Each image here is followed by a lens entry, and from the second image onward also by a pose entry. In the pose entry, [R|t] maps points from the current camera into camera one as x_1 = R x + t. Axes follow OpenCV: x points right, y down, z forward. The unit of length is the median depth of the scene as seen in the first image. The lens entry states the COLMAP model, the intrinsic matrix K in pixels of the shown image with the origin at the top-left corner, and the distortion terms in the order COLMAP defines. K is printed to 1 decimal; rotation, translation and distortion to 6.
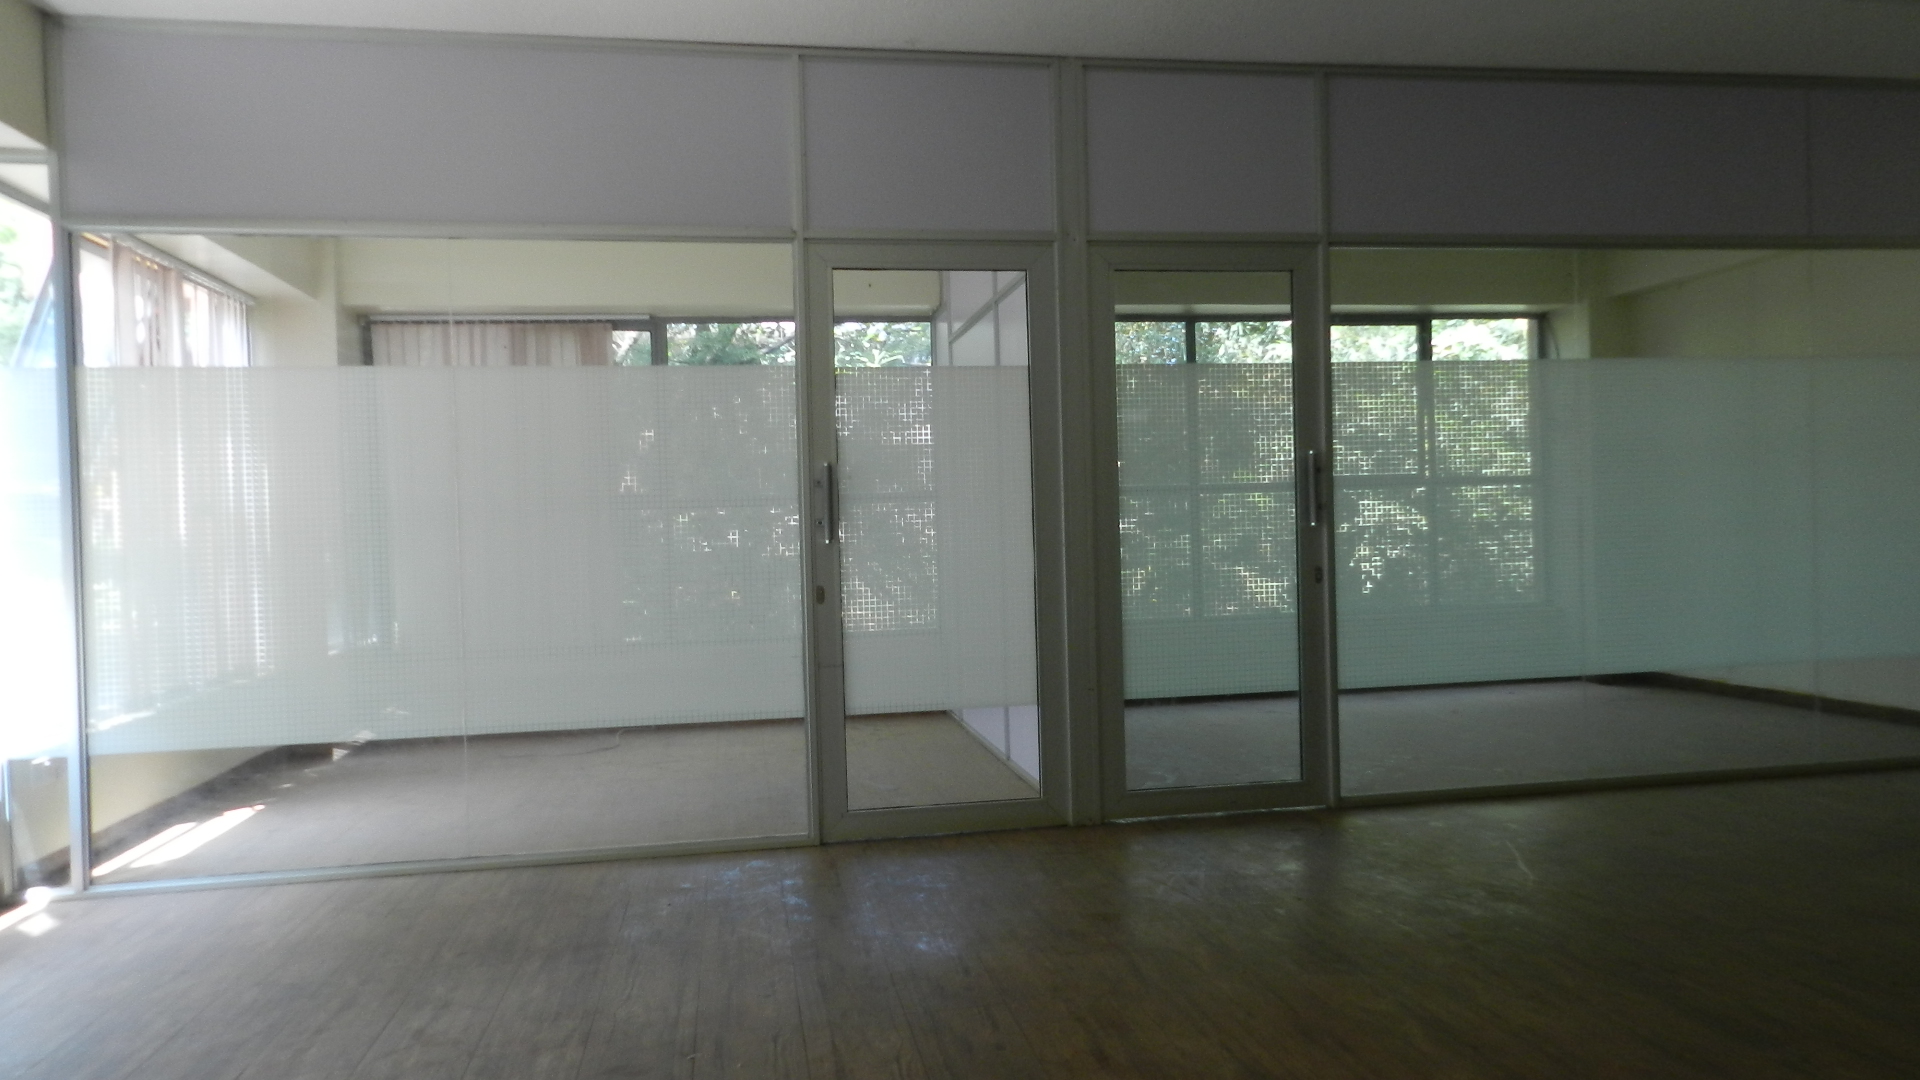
lens RADIAL K [[1301.6, 0, 968.6], [0, 1301.6, 534.4], [0, 0, 1]] dist [0.020614, -0.003728]
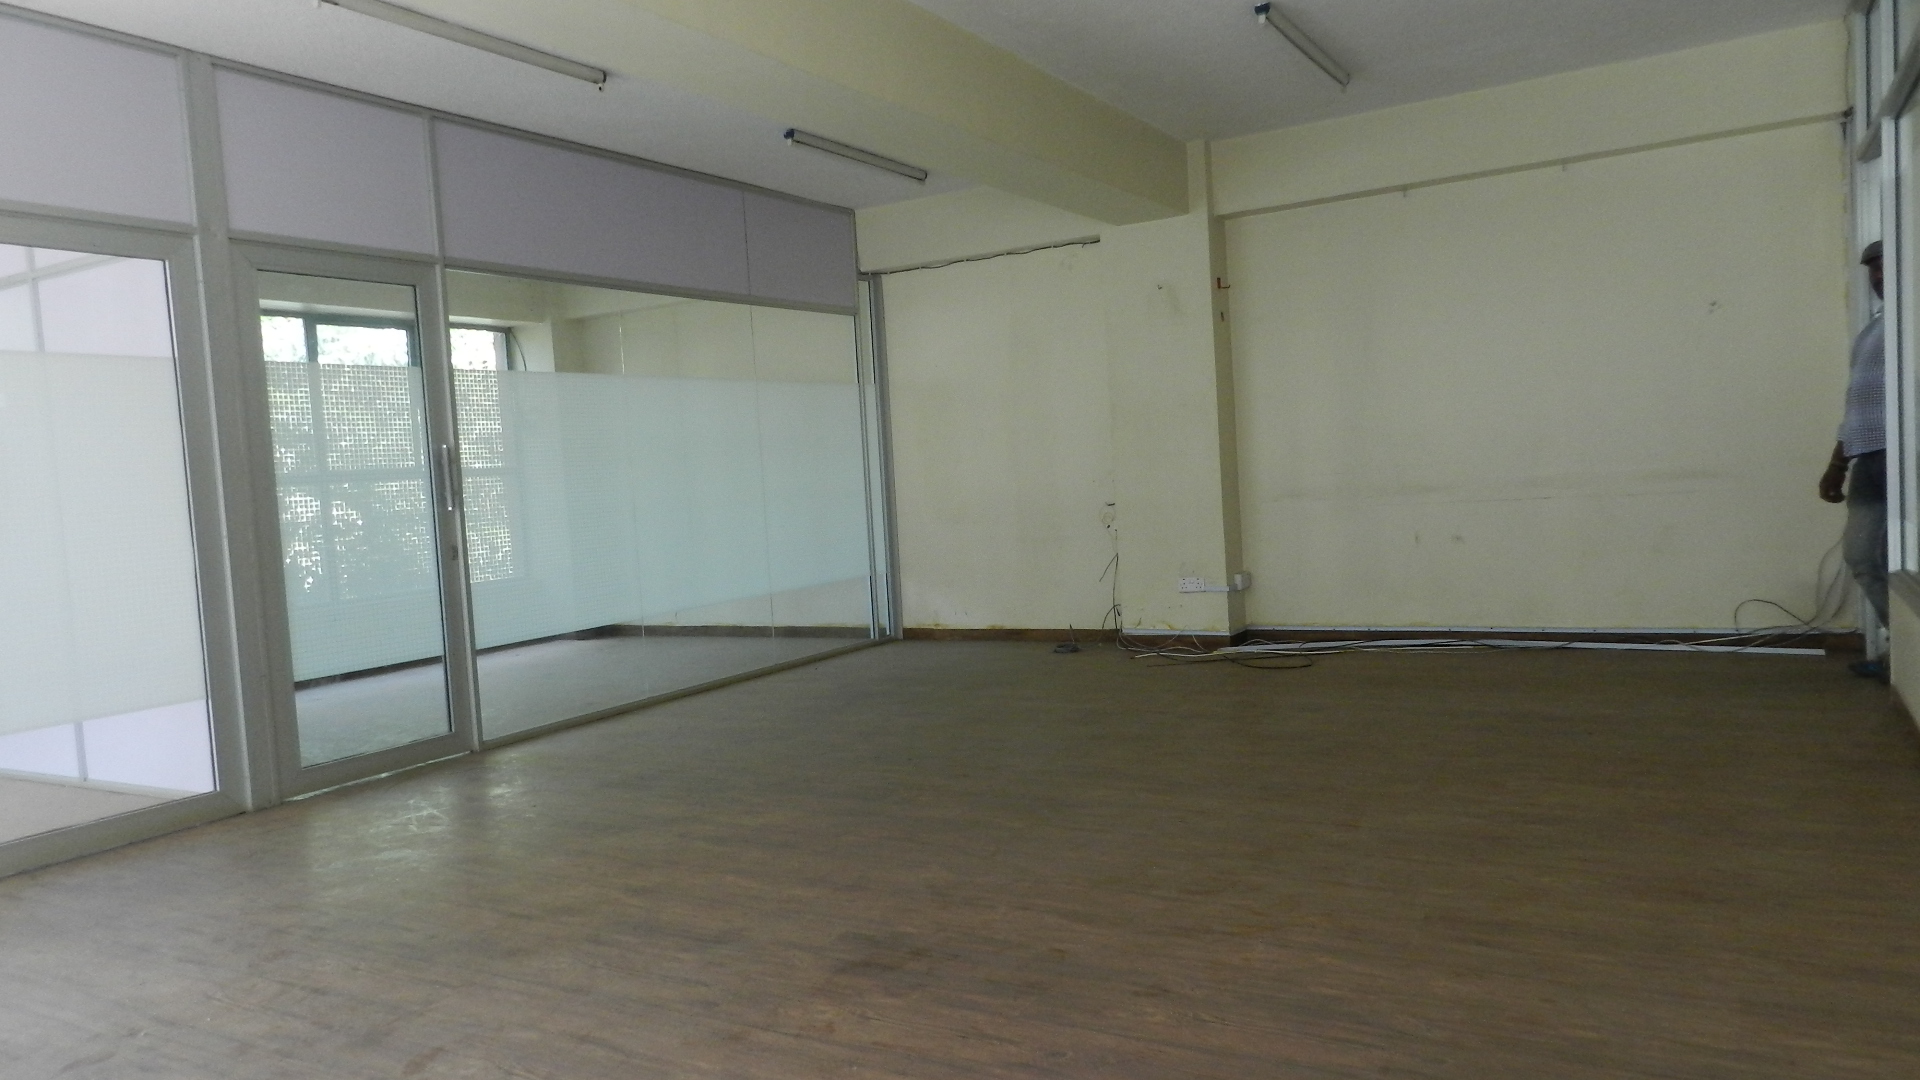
lens RADIAL K [[1301.6, 0, 968.6], [0, 1301.6, 534.4], [0, 0, 1]] dist [0.020614, -0.003728]
pose [[0.646274, -0.049019, 0.761529, -0.315987], [0.047623, 0.998580, 0.023863, 0.008806], [-0.761618, 0.020844, 0.647691, -0.094975]]
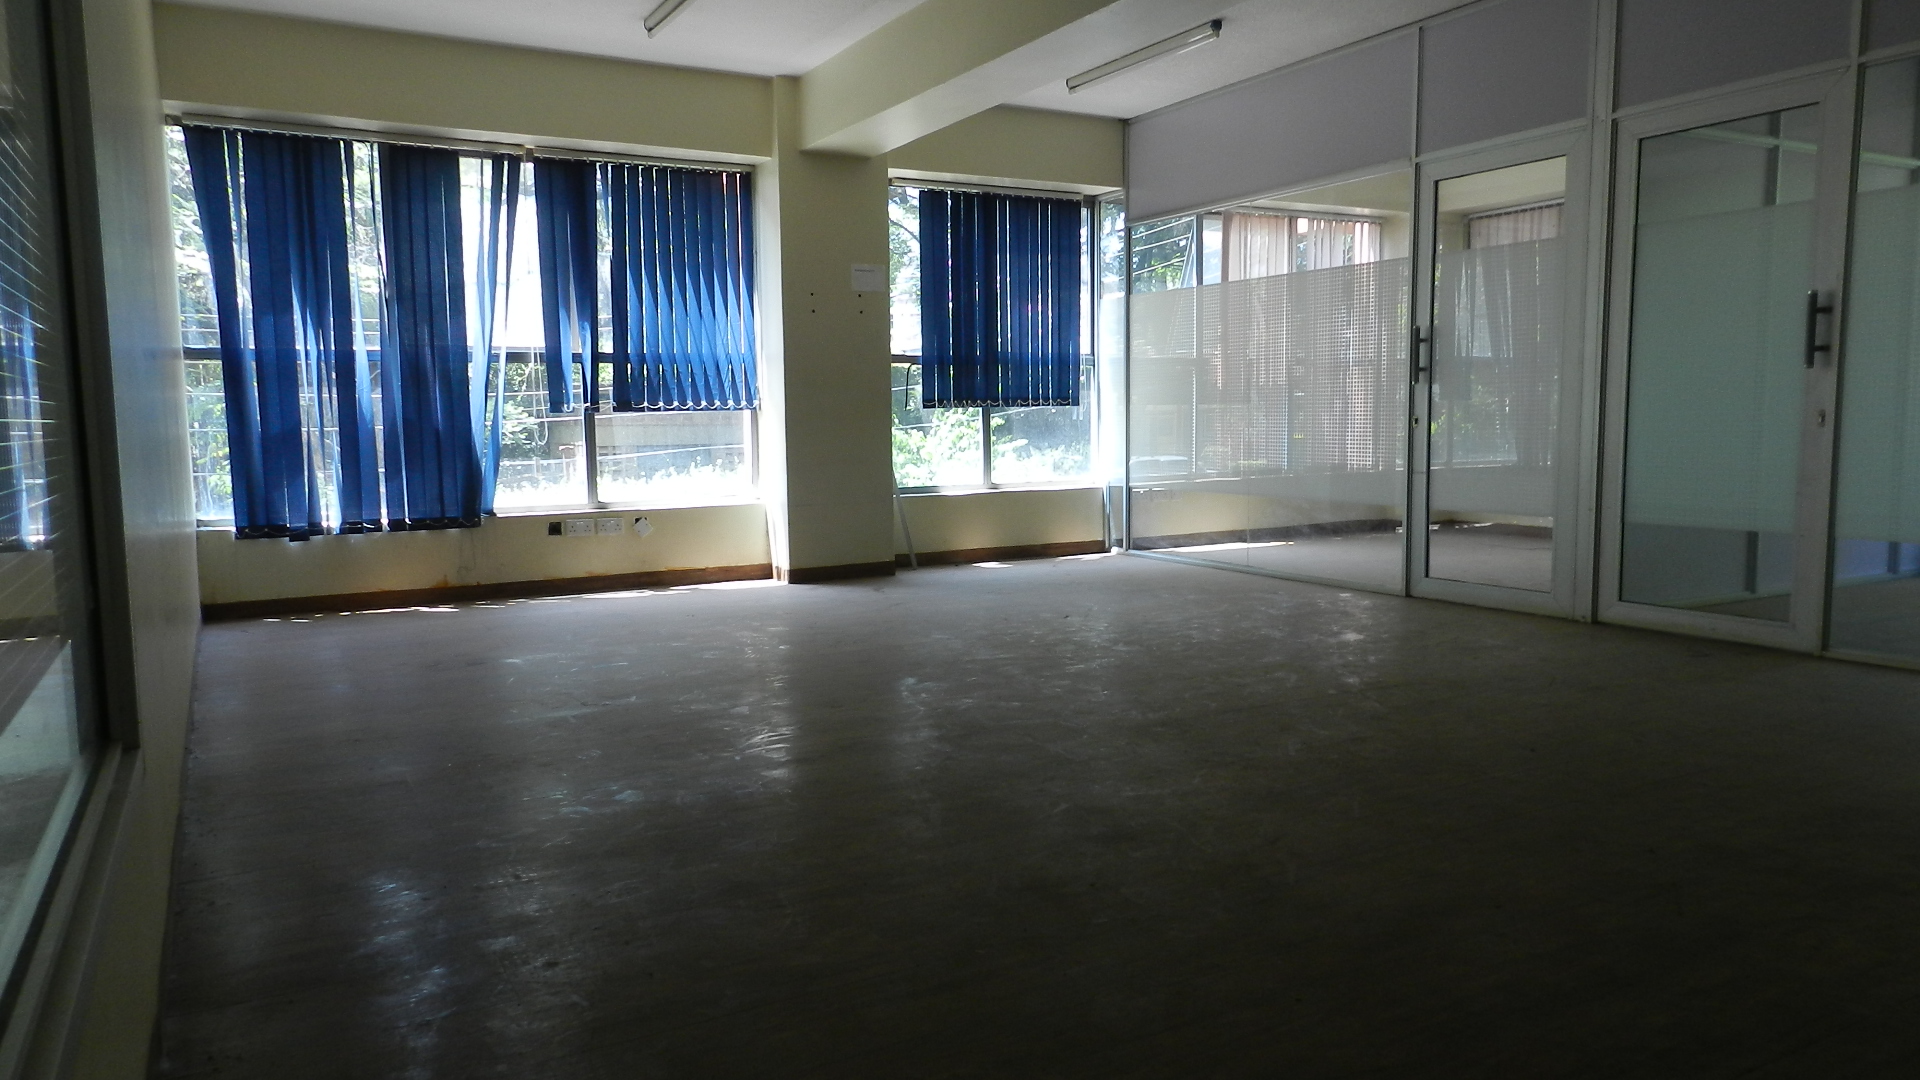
lens RADIAL K [[1301.6, 0, 968.6], [0, 1301.6, 534.4], [0, 0, 1]] dist [0.020614, -0.003728]
pose [[0.336601, 0.106464, -0.935610, 2.789181], [0.006954, 0.993280, 0.115528, 0.010943], [0.941622, -0.045393, 0.333598, 0.171120]]
